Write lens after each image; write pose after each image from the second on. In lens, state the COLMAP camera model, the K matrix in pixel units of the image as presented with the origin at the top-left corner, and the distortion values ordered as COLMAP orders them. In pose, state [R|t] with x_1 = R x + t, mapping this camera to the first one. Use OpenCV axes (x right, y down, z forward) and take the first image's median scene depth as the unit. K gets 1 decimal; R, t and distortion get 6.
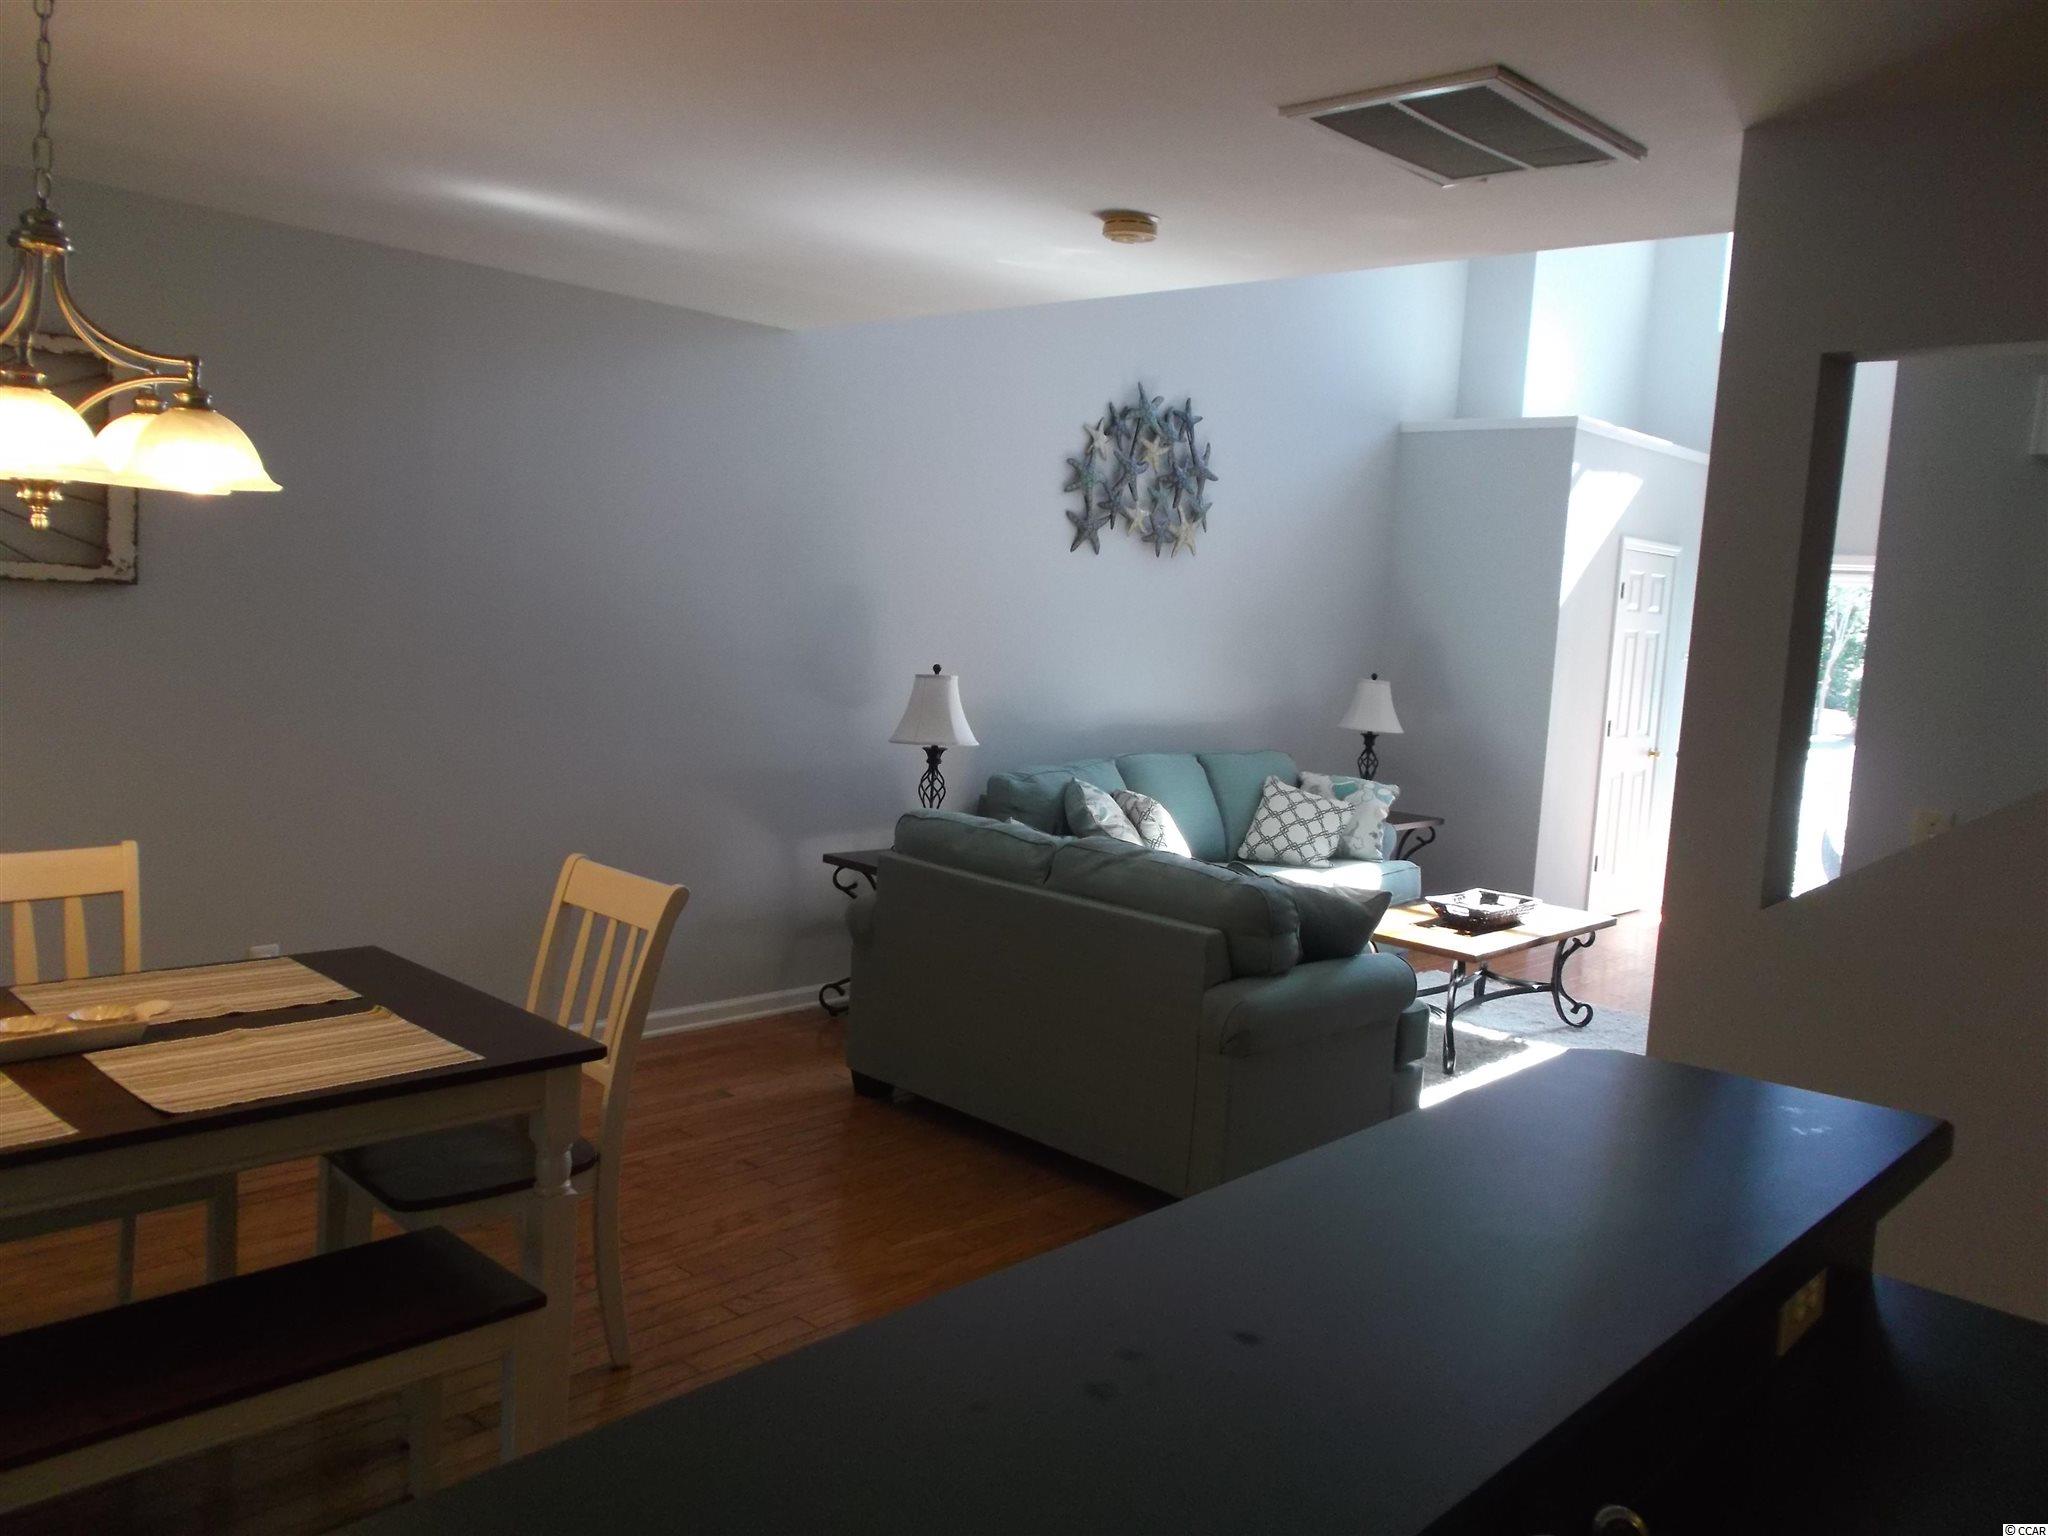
lens RADIAL K [[1613.9, 0, 1012.0], [0, 1613.9, 737.9], [0, 0, 1]] dist [0.011570, -0.001607]
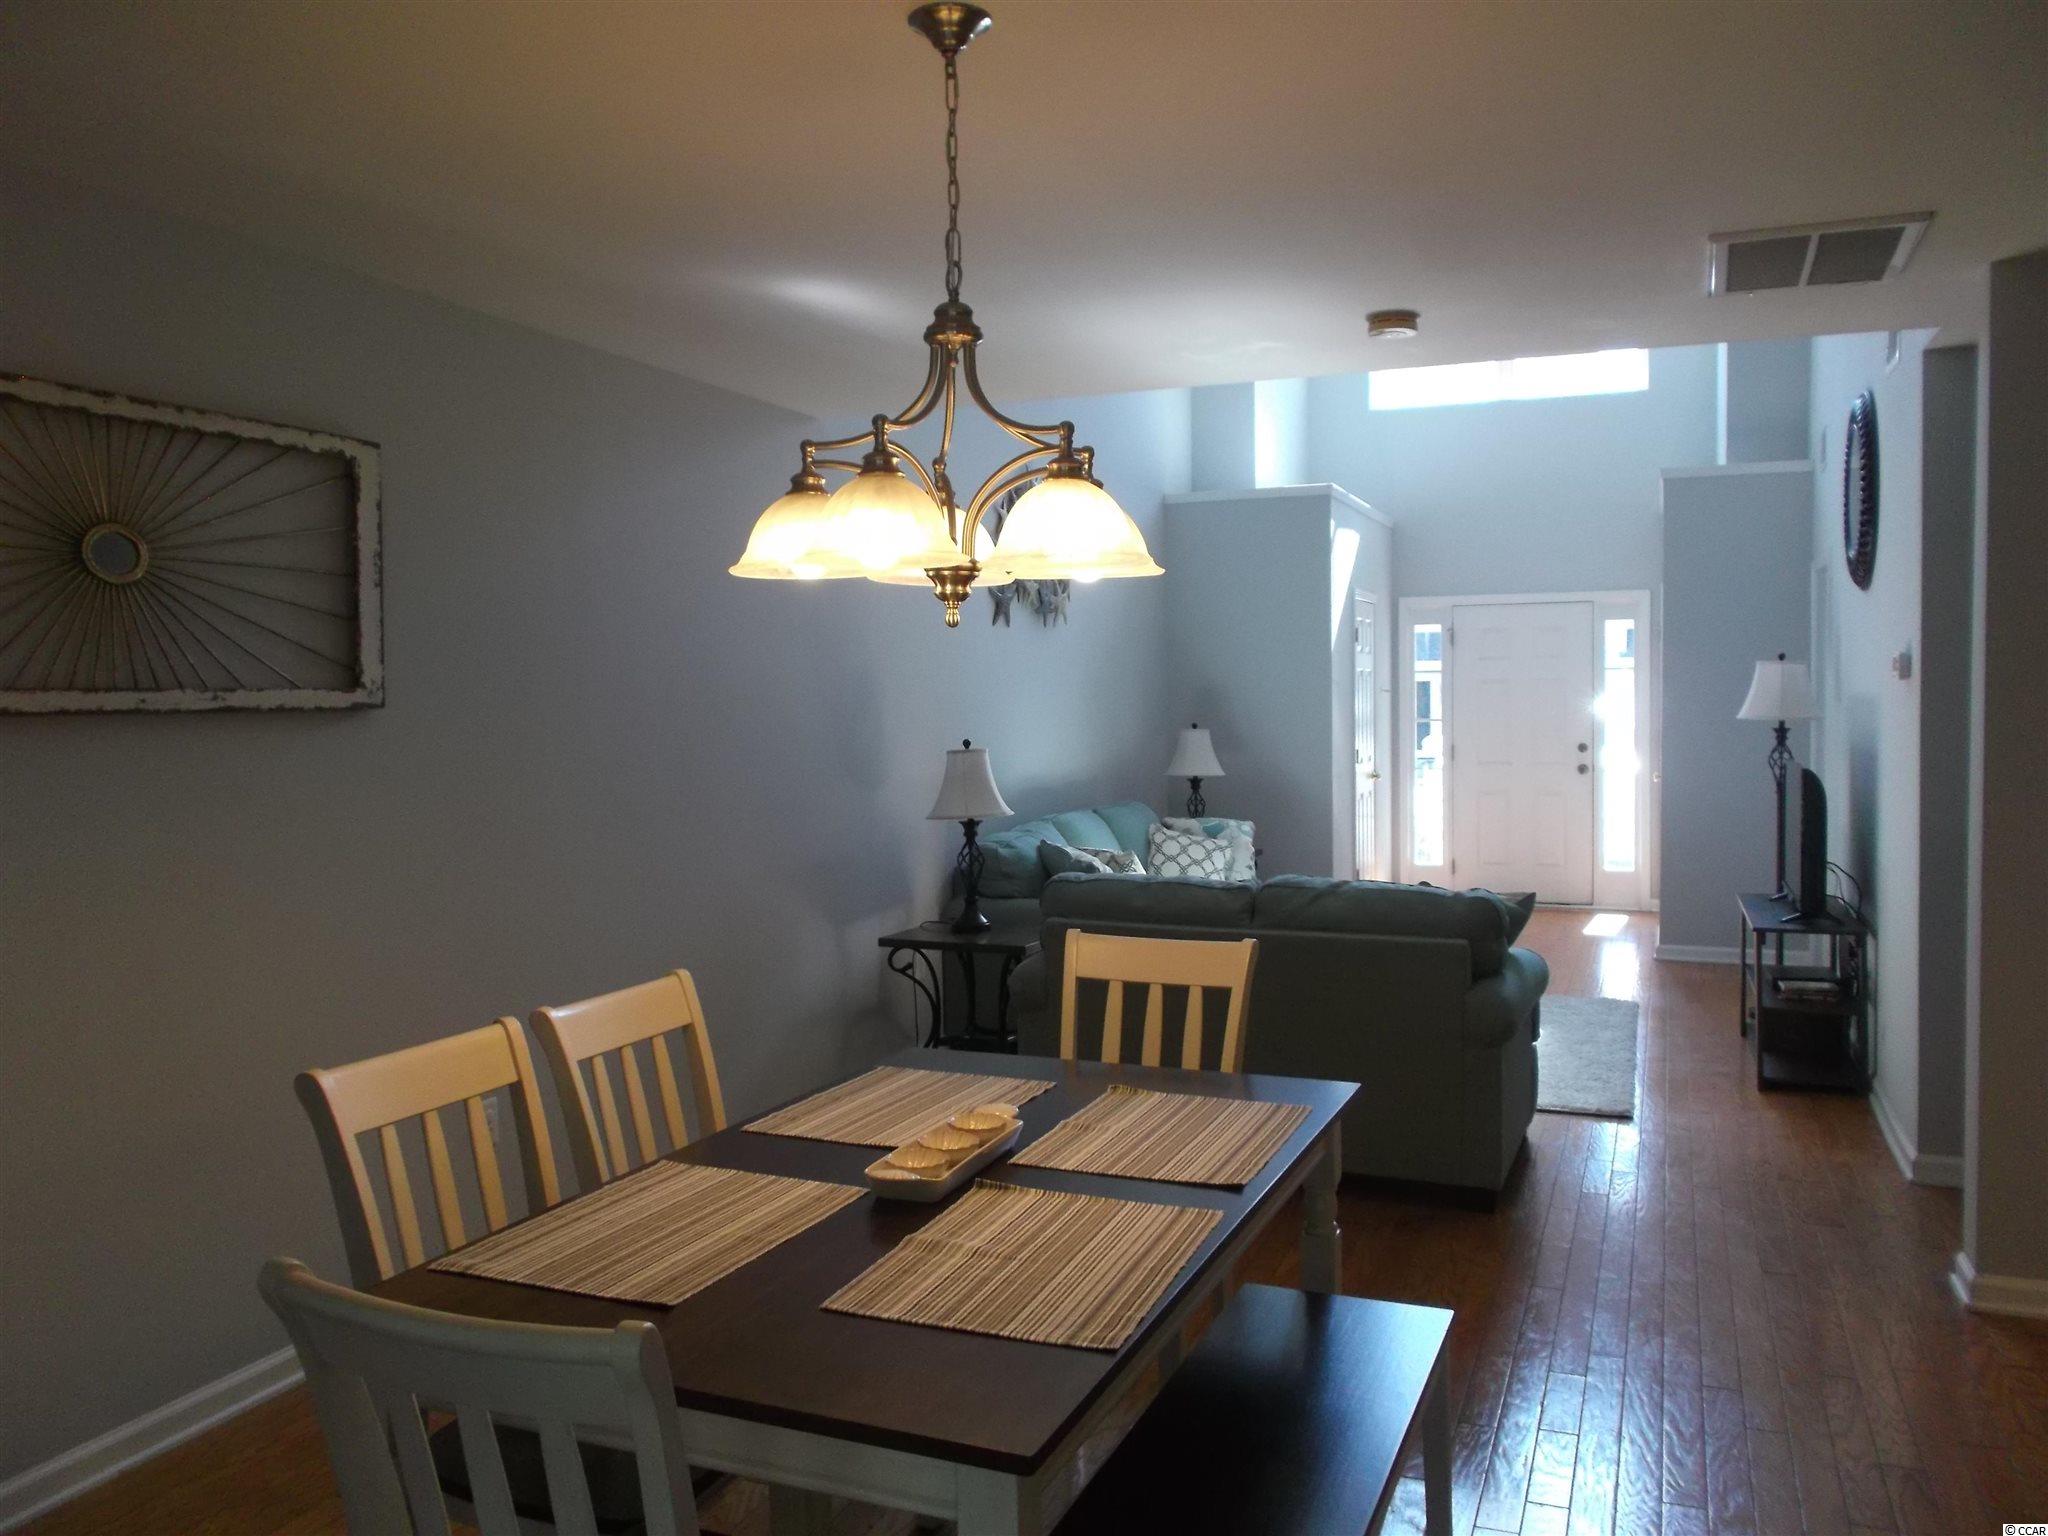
lens RADIAL K [[1613.9, 0, 1013.2], [0, 1613.9, 745.1], [0, 0, 1]] dist [0.011570, -0.001607]
pose [[0.931321, -0.083822, 0.354422, -0.526101], [0.099811, 0.994639, -0.027041, -0.015306], [-0.350255, 0.060559, 0.934694, 0.047143]]
